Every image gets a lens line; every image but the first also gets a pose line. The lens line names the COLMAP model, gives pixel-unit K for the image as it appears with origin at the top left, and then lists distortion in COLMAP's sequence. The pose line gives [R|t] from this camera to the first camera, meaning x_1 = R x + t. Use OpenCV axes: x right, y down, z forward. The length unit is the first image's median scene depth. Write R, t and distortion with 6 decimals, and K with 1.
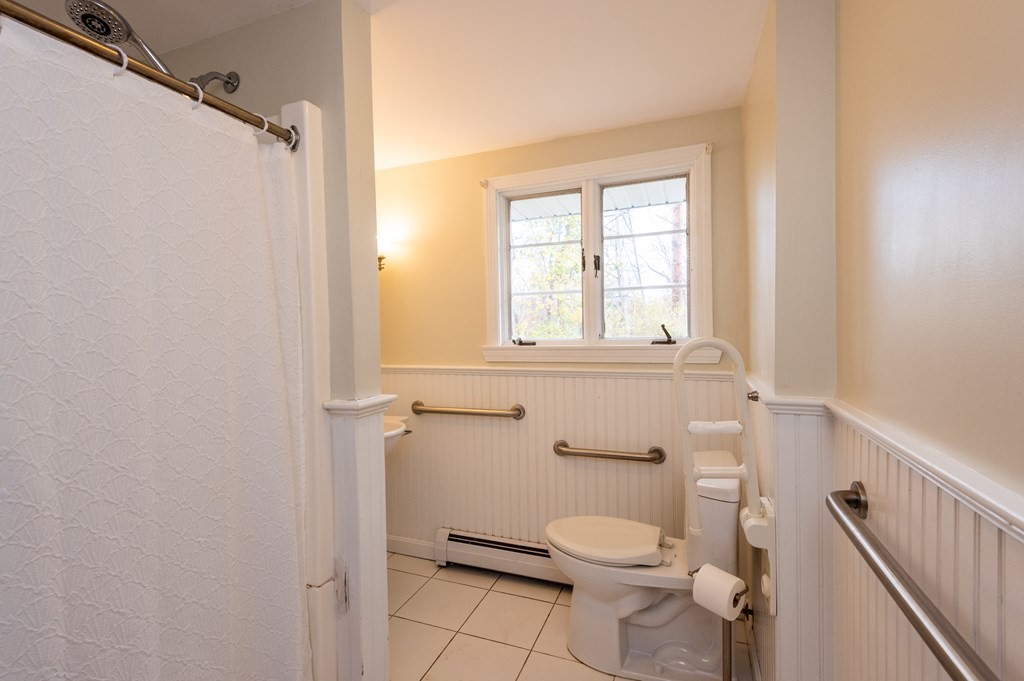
lens RADIAL K [[466.8, 0, 509.4], [0, 466.8, 332.2], [0, 0, 1]] dist [0.015169, -0.013402]
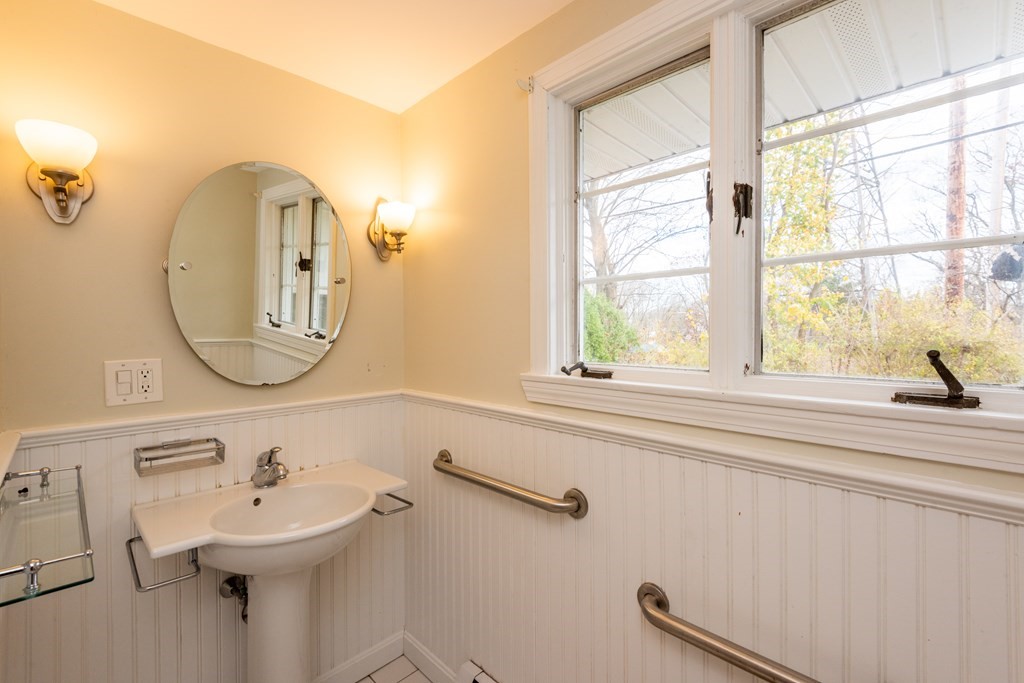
lens RADIAL K [[466.8, 0, 509.4], [0, 466.8, 333.2], [0, 0, 1]] dist [0.015169, -0.013402]
pose [[0.915520, 0.016392, -0.401938, 0.161965], [-0.014186, 0.999864, 0.008463, -0.024938], [0.402022, -0.002046, 0.915628, 0.499738]]
